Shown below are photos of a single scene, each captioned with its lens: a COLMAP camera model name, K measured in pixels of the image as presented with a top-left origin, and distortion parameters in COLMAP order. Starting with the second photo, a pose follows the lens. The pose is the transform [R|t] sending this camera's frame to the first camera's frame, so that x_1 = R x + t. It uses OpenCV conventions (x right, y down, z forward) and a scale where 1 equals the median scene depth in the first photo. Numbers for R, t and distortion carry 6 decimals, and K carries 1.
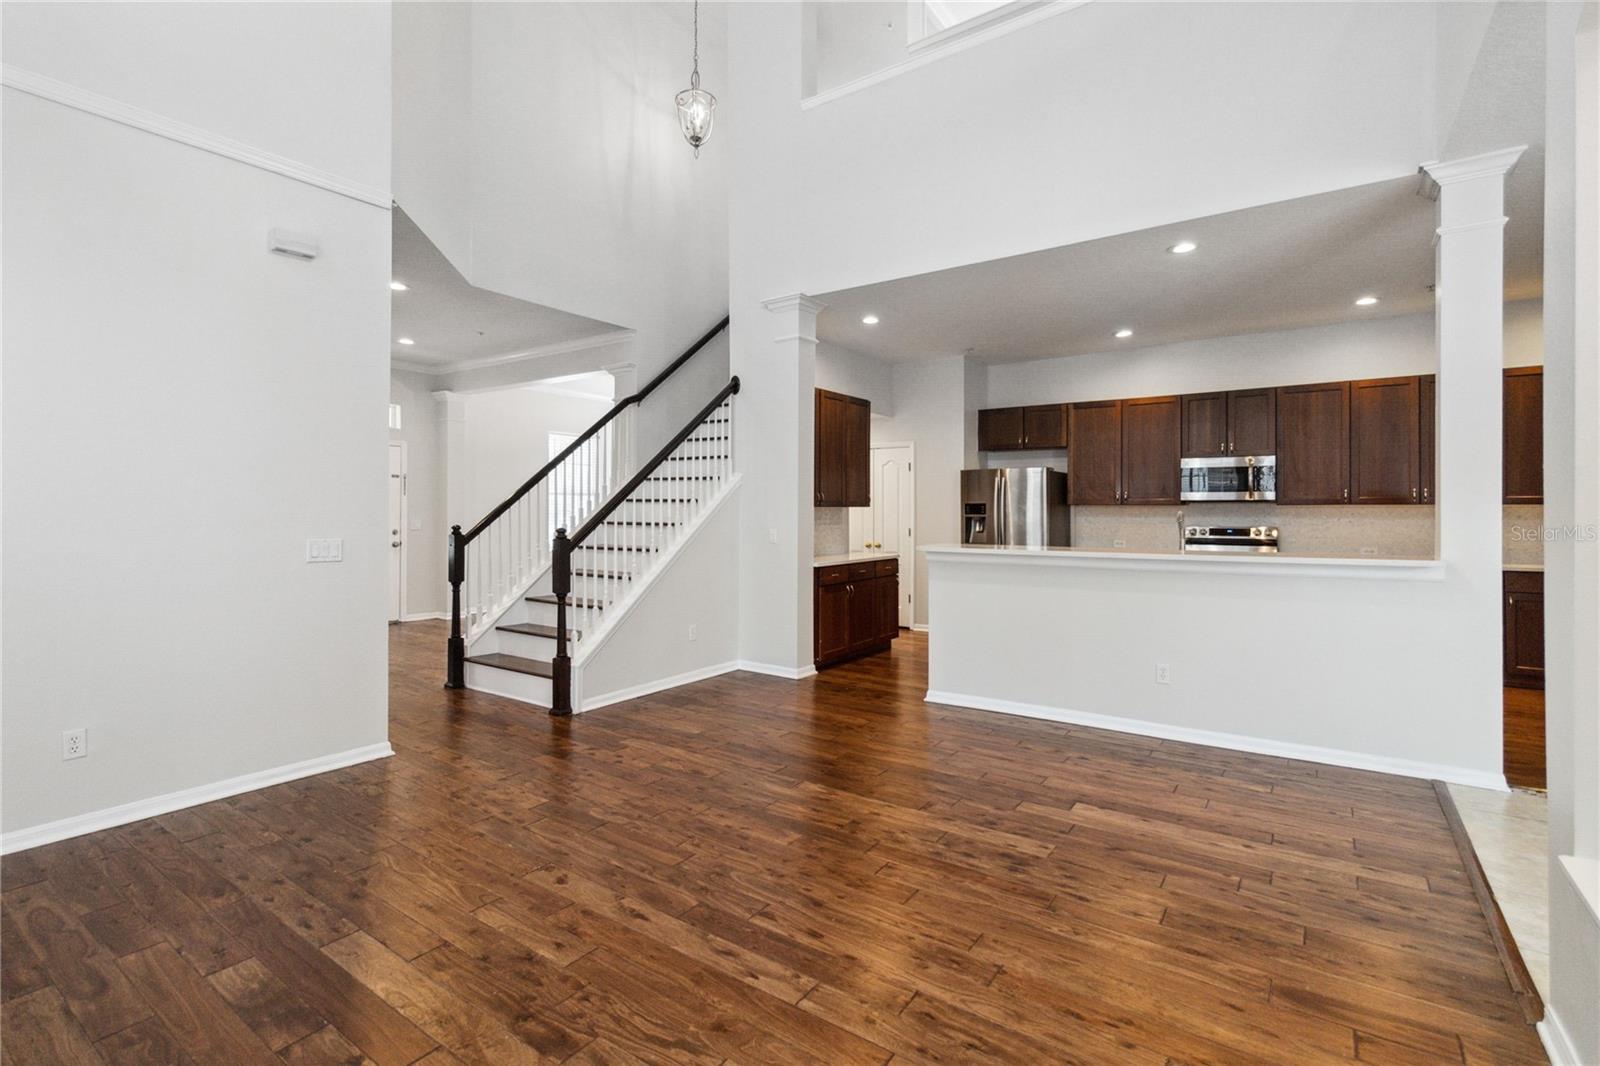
lens RADIAL K [[741.3, 0, 799.8], [0, 741.3, 518.0], [0, 0, 1]] dist [0.002737, 0.000850]
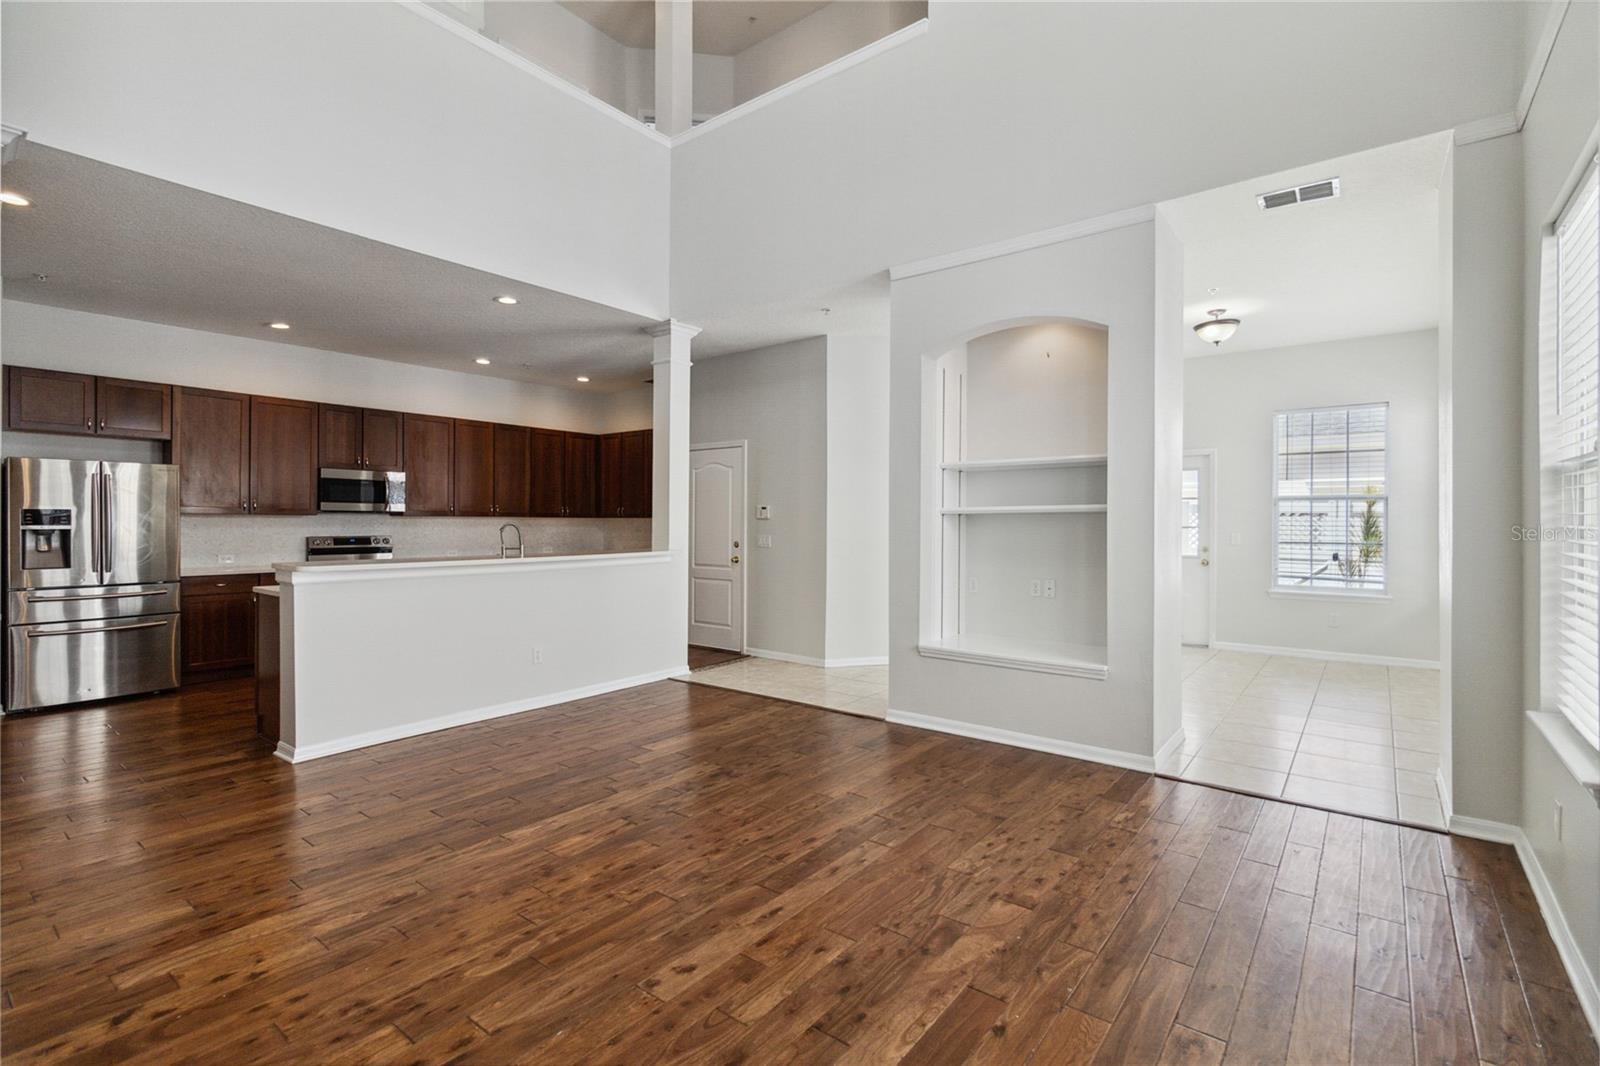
lens RADIAL K [[741.3, 0, 799.8], [0, 741.3, 518.0], [0, 0, 1]] dist [0.002737, 0.000850]
pose [[0.047480, 0.005229, 0.998859, -0.791691], [0.009468, 0.999939, -0.005684, -0.003564], [-0.998827, 0.009727, 0.047428, 0.577224]]
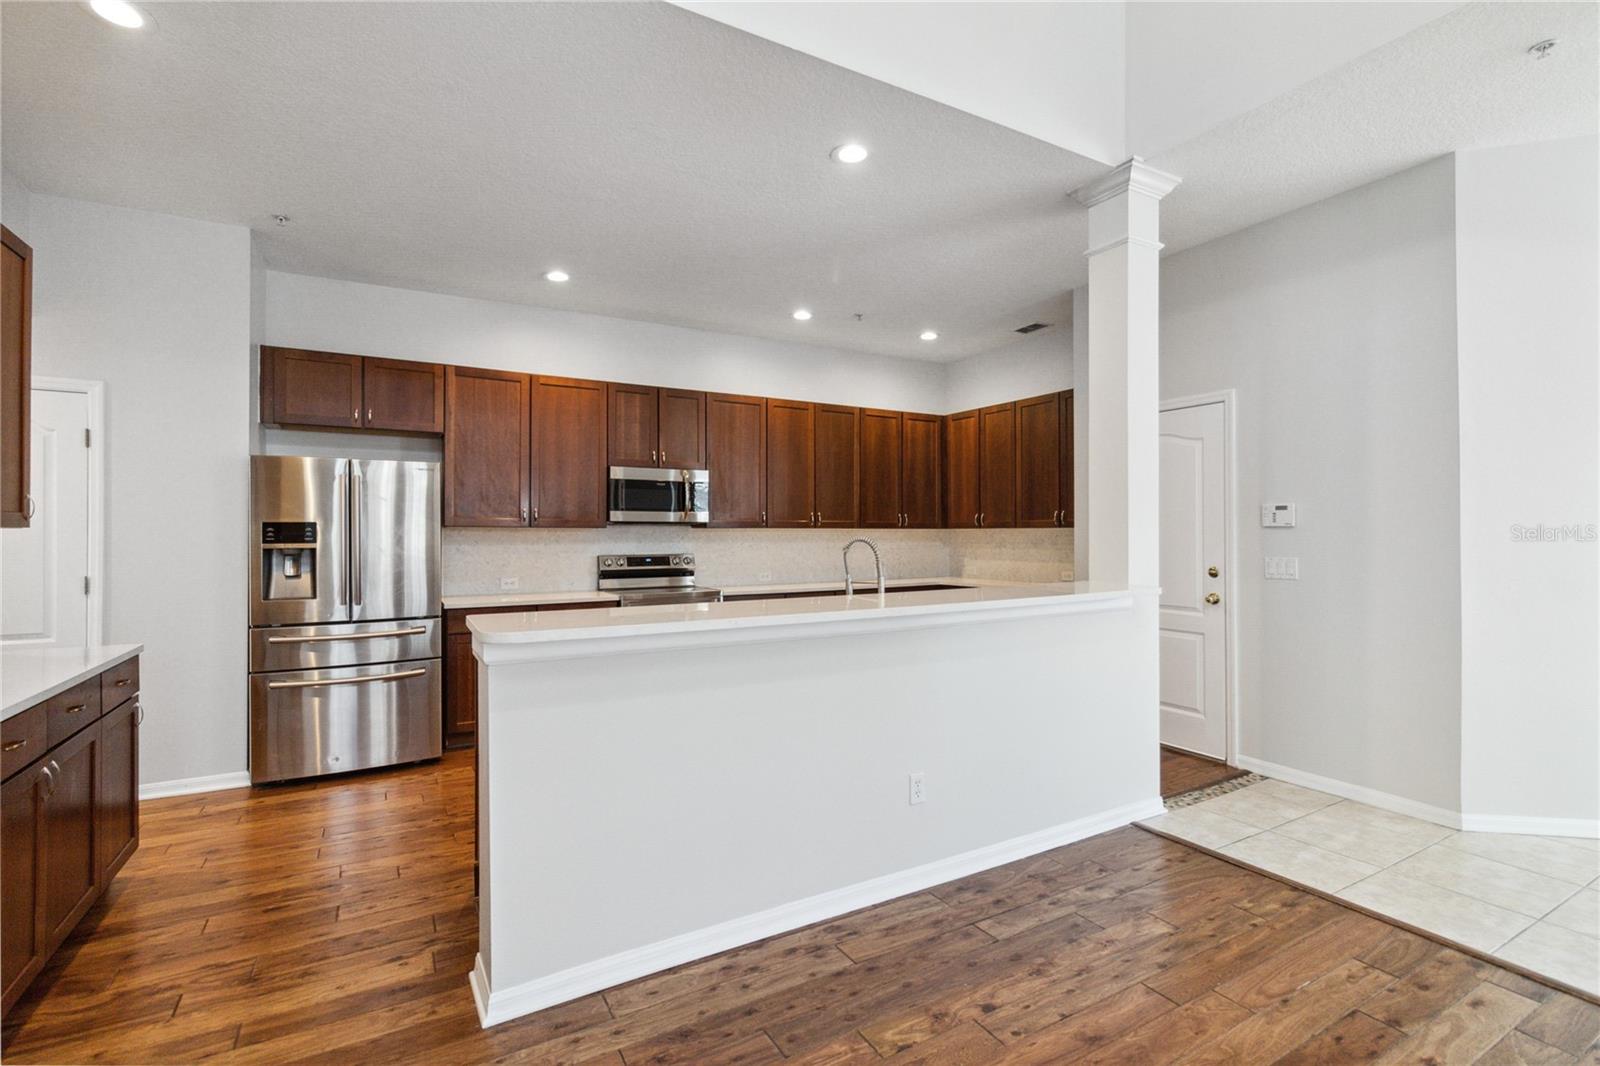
lens RADIAL K [[741.3, 0, 799.8], [0, 741.3, 518.0], [0, 0, 1]] dist [0.002737, 0.000850]
pose [[0.421059, 0.017241, 0.906869, -0.154811], [0.014440, 0.999565, -0.025707, -0.009167], [-0.906918, 0.023919, 0.420627, 0.921445]]
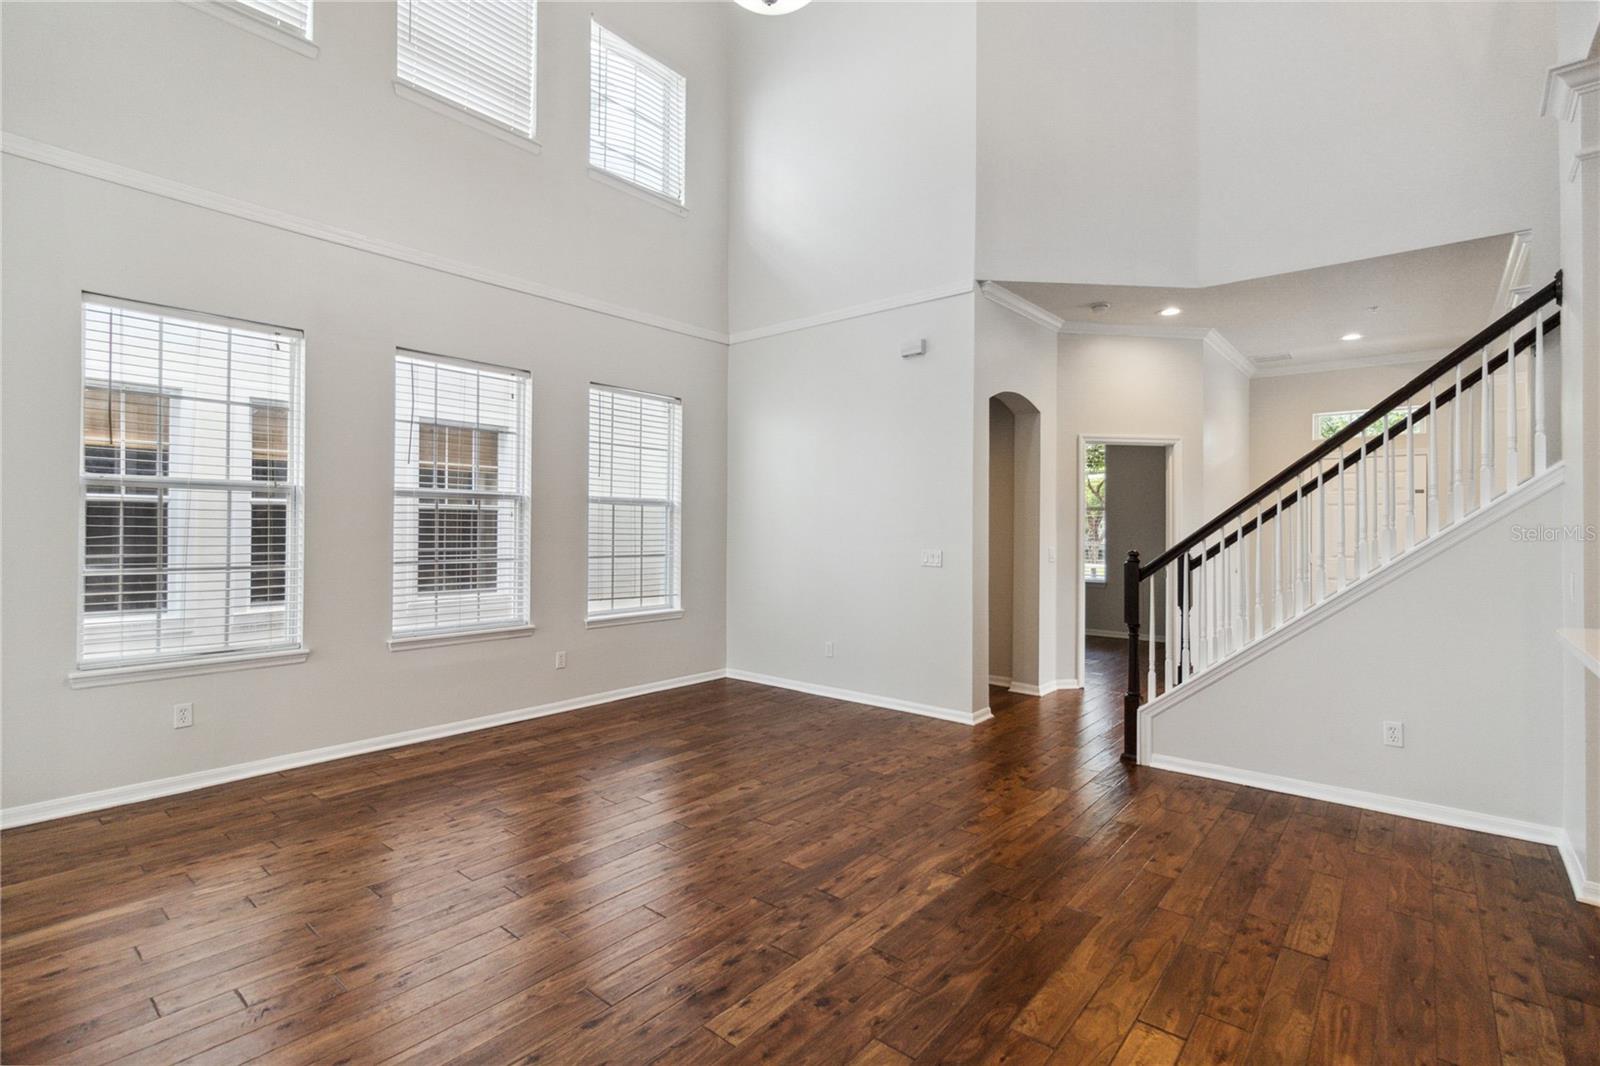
lens RADIAL K [[741.3, 0, 799.8], [0, 741.3, 518.0], [0, 0, 1]] dist [0.002737, 0.000850]
pose [[-0.073394, -0.013872, -0.997207, 0.756255], [-0.021386, 0.999695, -0.012332, -0.007908], [0.997074, 0.020421, -0.073668, 0.834656]]
